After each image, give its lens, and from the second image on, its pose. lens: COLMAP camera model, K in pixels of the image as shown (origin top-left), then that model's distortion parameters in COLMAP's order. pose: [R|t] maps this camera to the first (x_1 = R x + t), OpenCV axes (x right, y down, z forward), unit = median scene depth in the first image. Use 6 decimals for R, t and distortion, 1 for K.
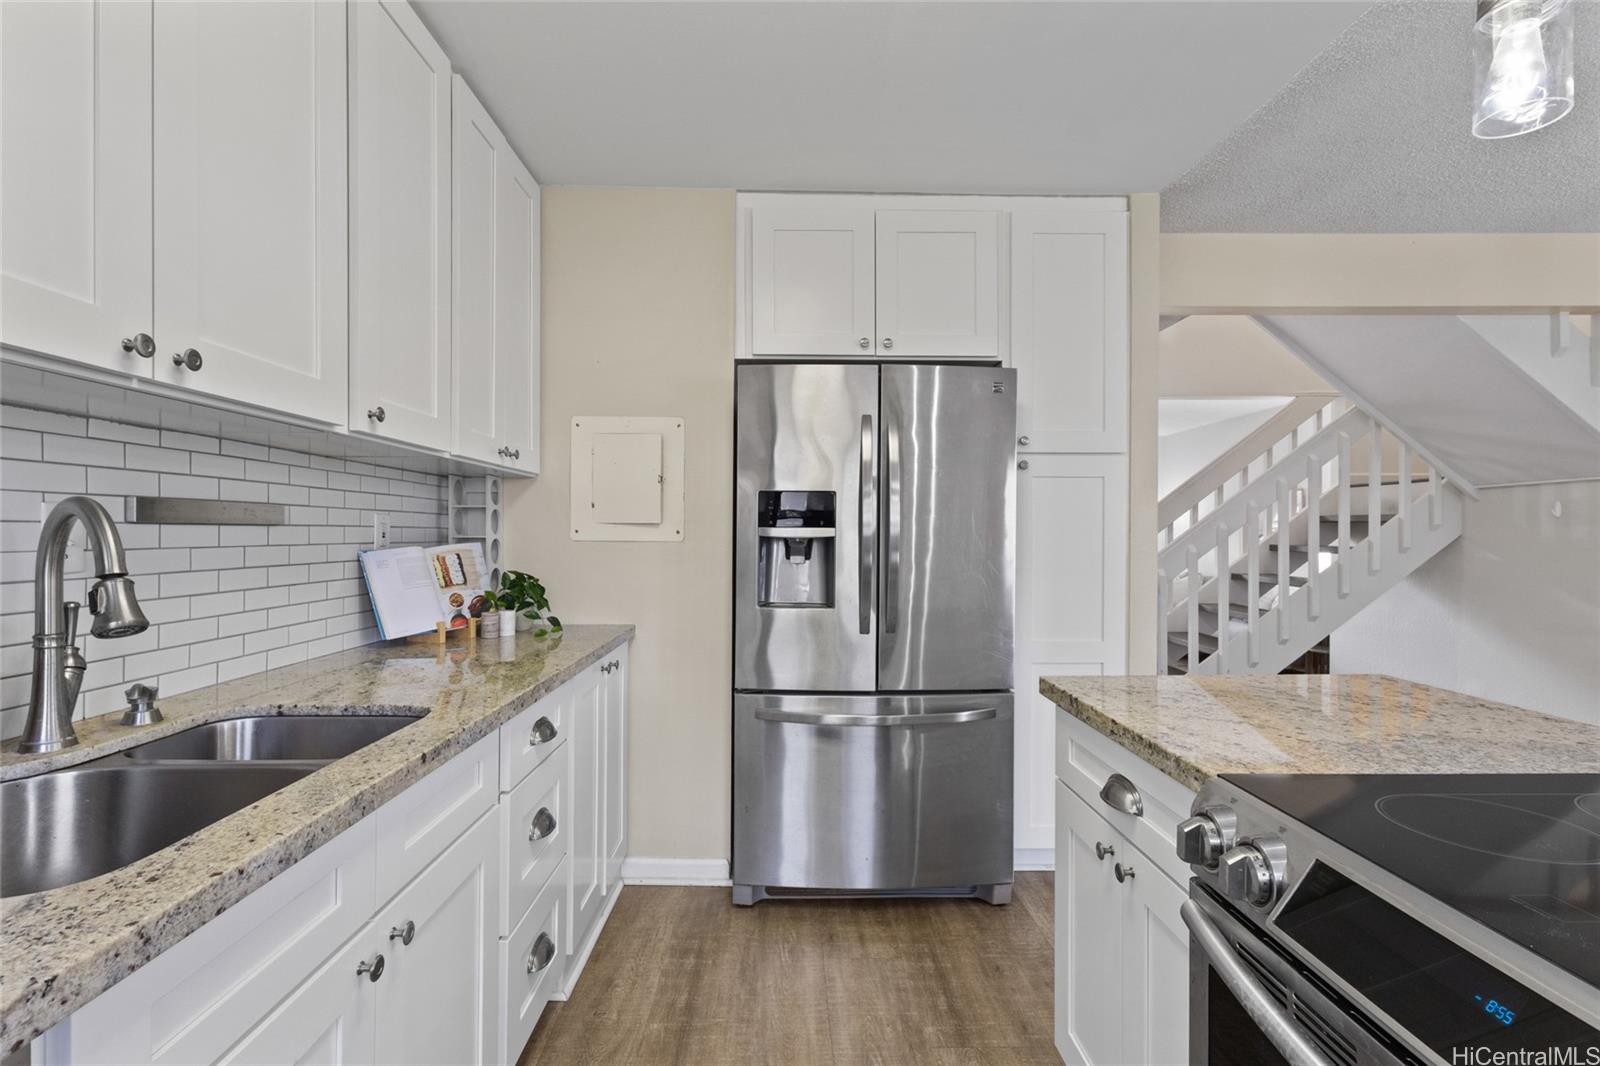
lens RADIAL K [[741.8, 0, 798.1], [0, 741.8, 535.5], [0, 0, 1]] dist [-0.001216, 0.001538]
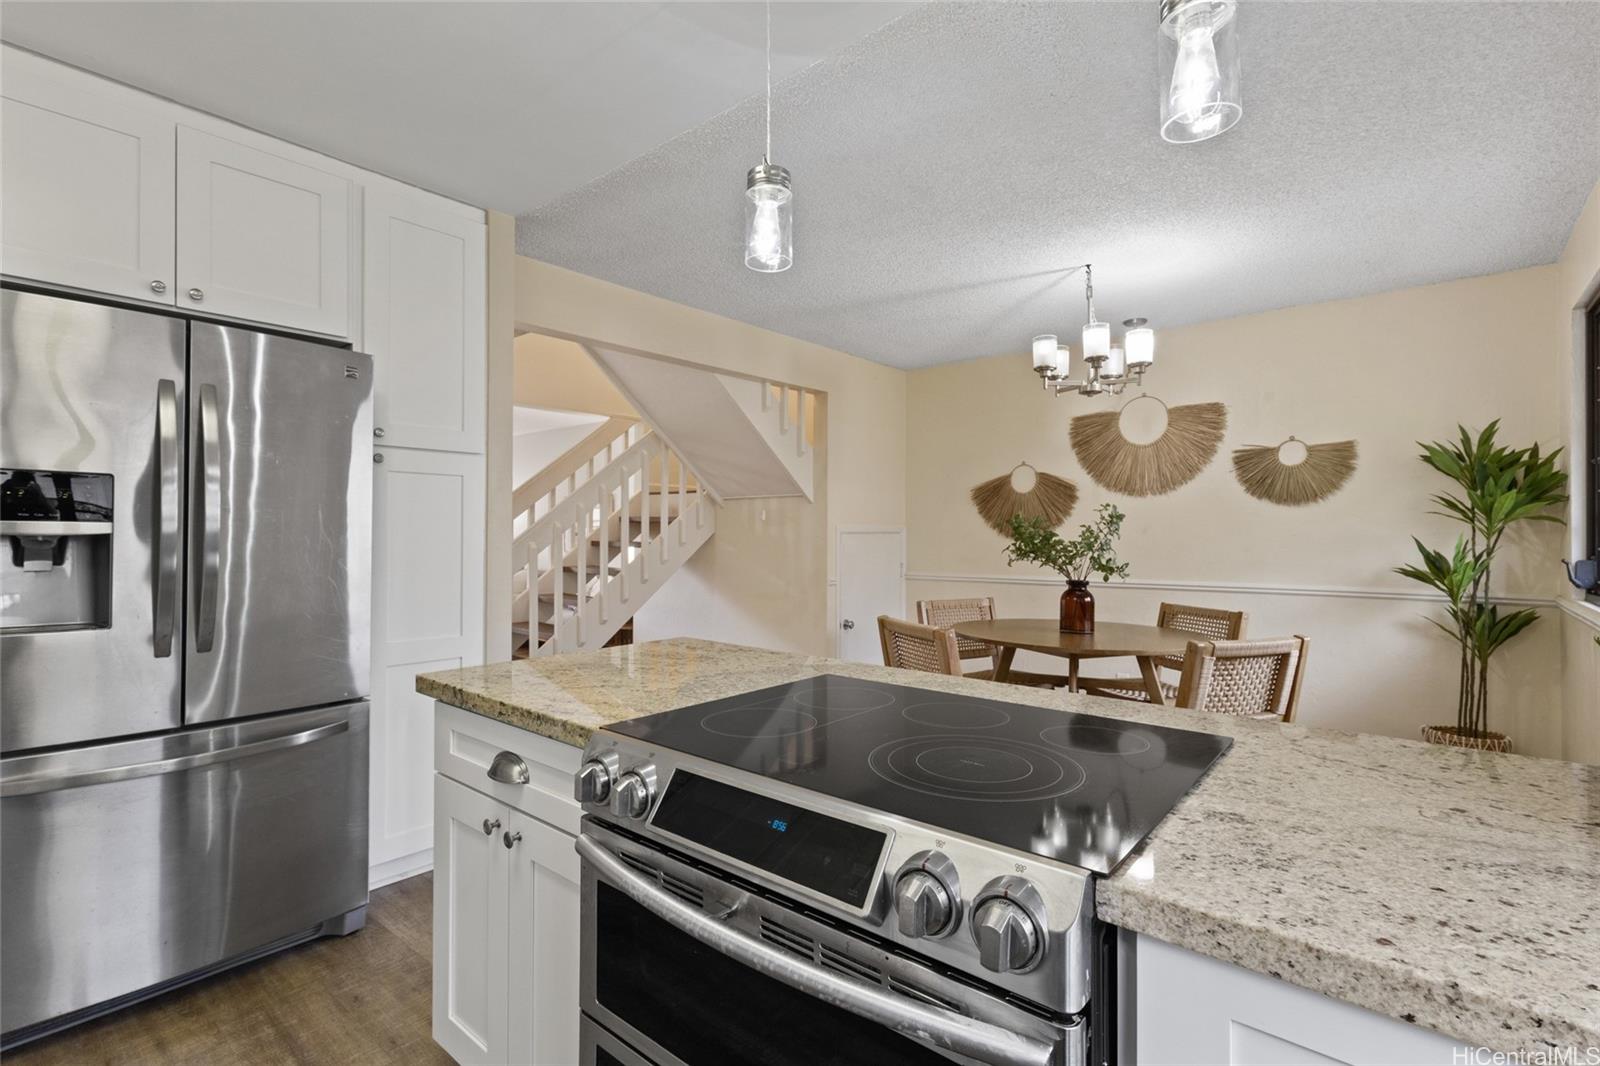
lens RADIAL K [[741.8, 0, 789.0], [0, 741.8, 528.3], [0, 0, 1]] dist [-0.001216, 0.001538]
pose [[0.664784, 0.005729, 0.747013, -0.058496], [-0.001090, 0.999977, -0.006698, 0.000257], [-0.747035, 0.003639, 0.664775, -0.021774]]
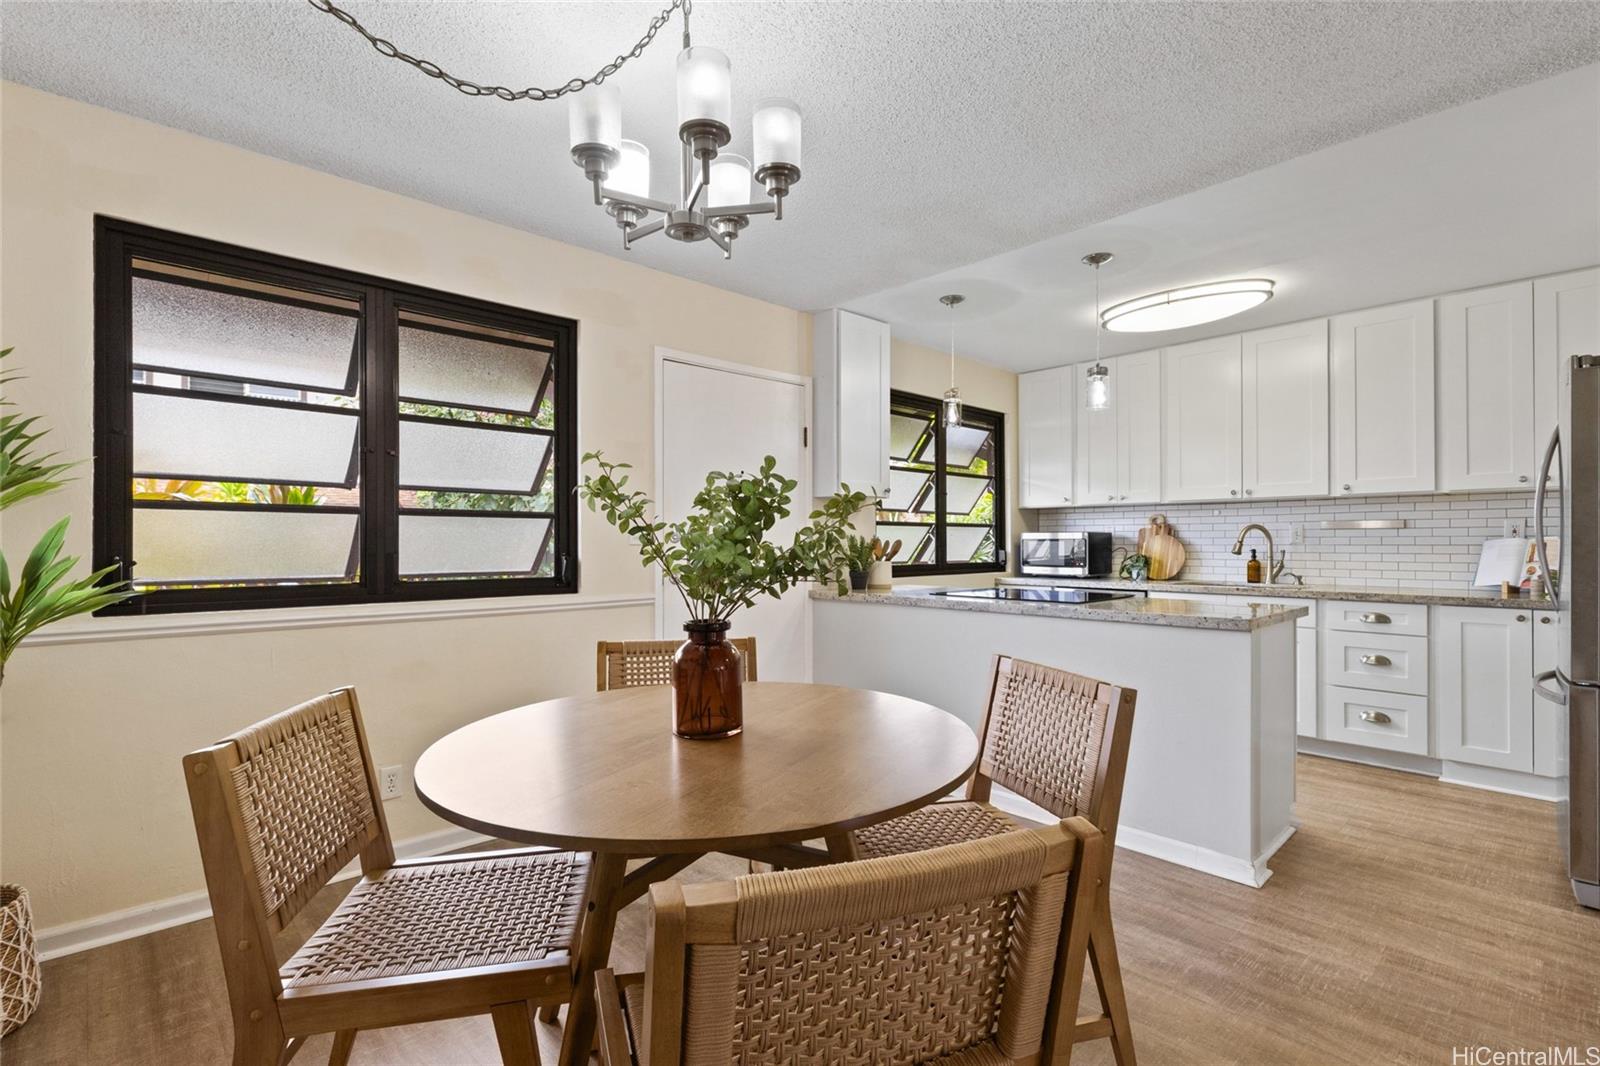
lens RADIAL K [[741.8, 0, 803.0], [0, 741.8, 539.1], [0, 0, 1]] dist [-0.001216, 0.001538]
pose [[-0.733825, -0.002702, -0.679333, 1.714534], [-0.000944, 0.999995, -0.002959, 0.022267], [0.679338, -0.001530, -0.733824, 1.036287]]
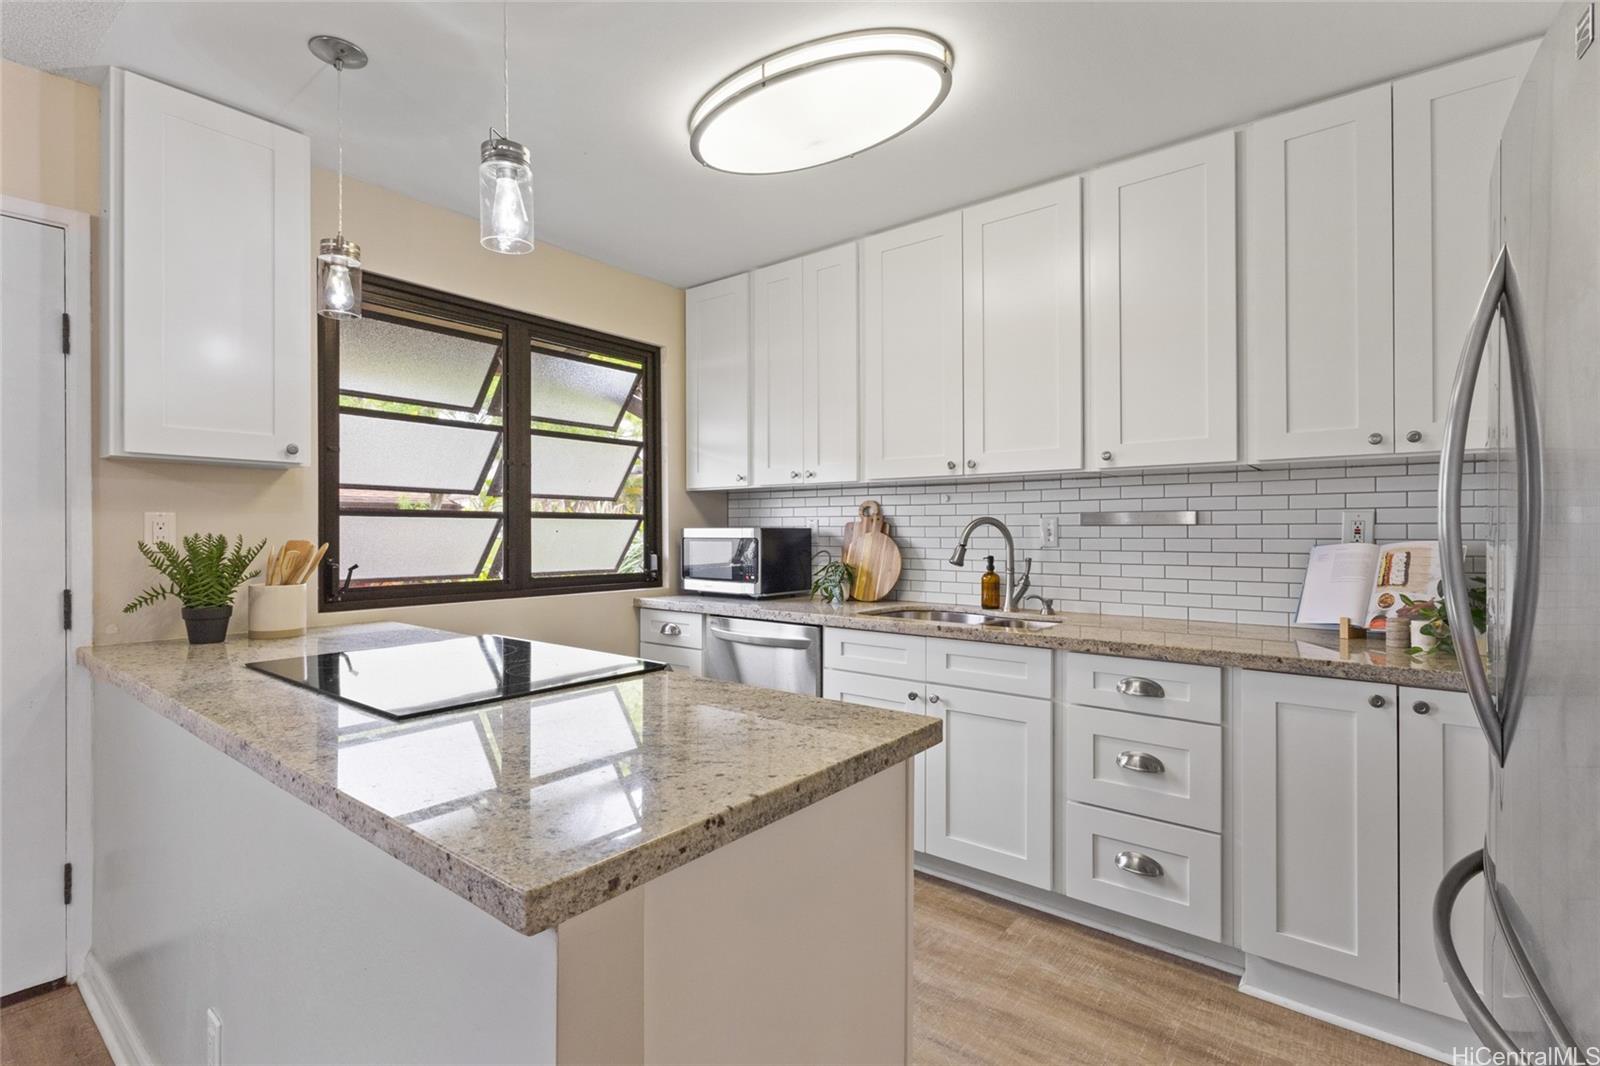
lens RADIAL K [[741.8, 0, 803.8], [0, 741.8, 525.1], [0, 0, 1]] dist [-0.001216, 0.001538]
pose [[-0.625862, -0.006516, -0.779906, 0.690148], [-0.002361, 0.999976, -0.006460, -0.000867], [0.779930, -0.002201, -0.625863, 0.945840]]
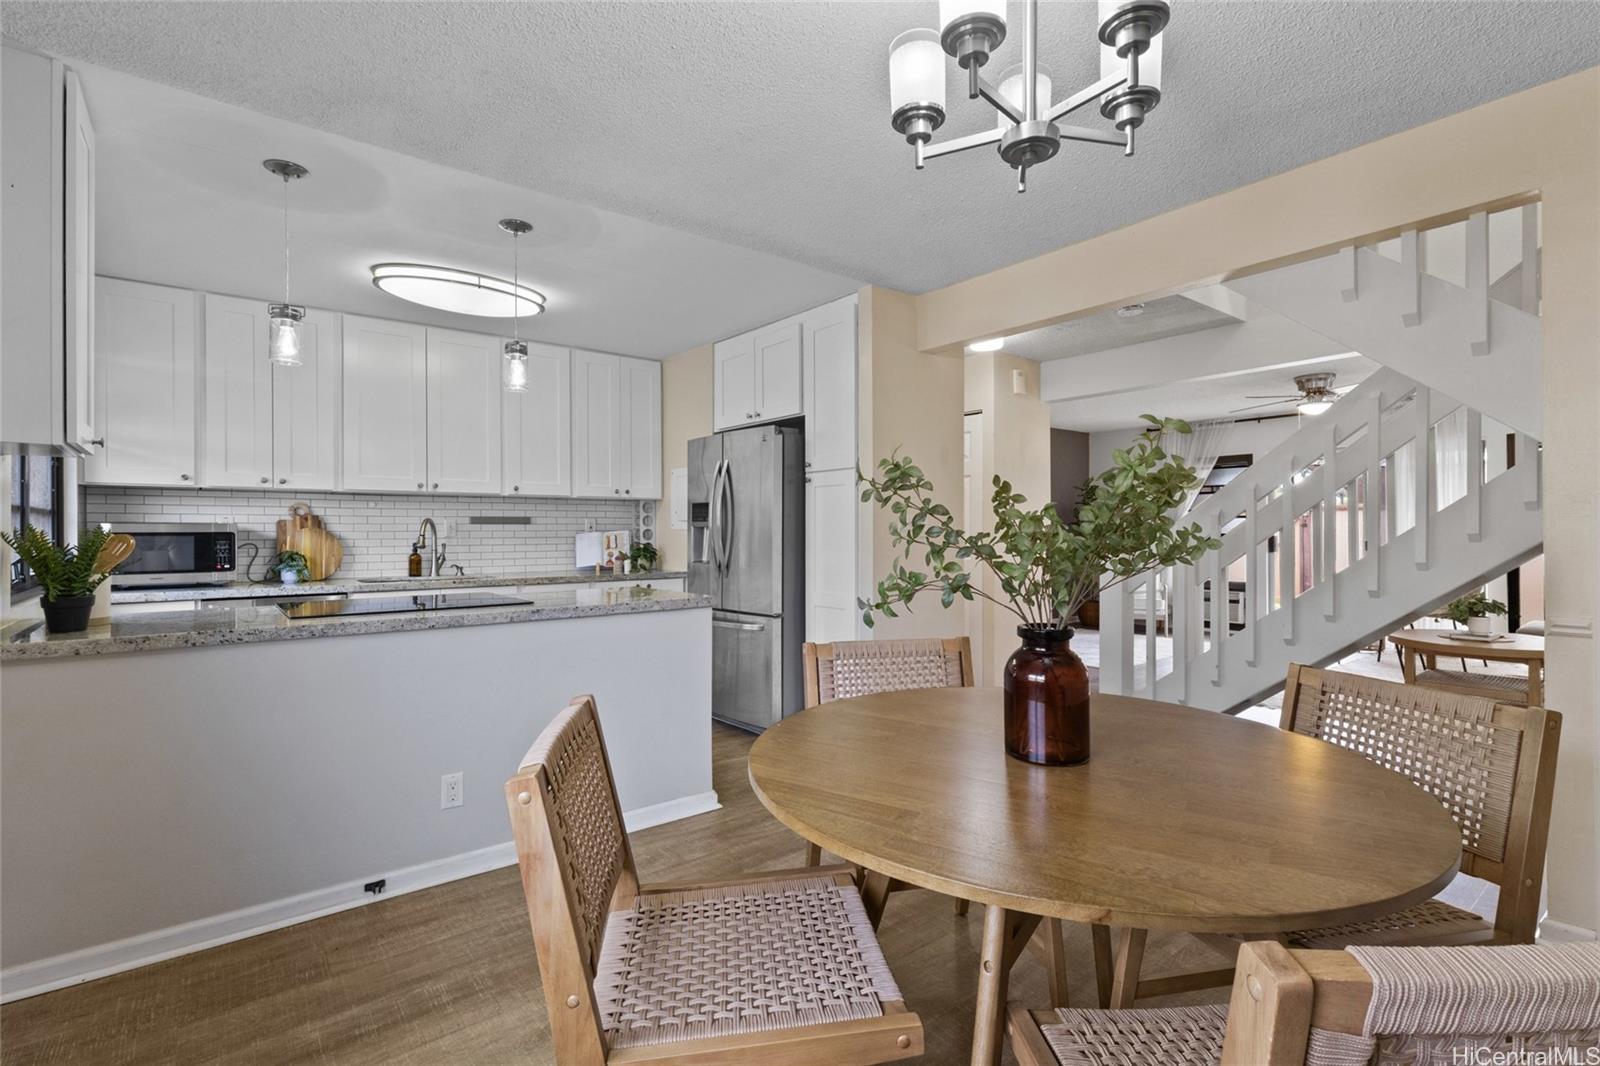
lens RADIAL K [[741.8, 0, 795.5], [0, 741.8, 528.2], [0, 0, 1]] dist [-0.001216, 0.001538]
pose [[0.612154, -0.009042, -0.790687, 1.666351], [0.004074, 0.999957, -0.008281, 0.023459], [0.790728, 0.001848, 0.612164, 0.011512]]
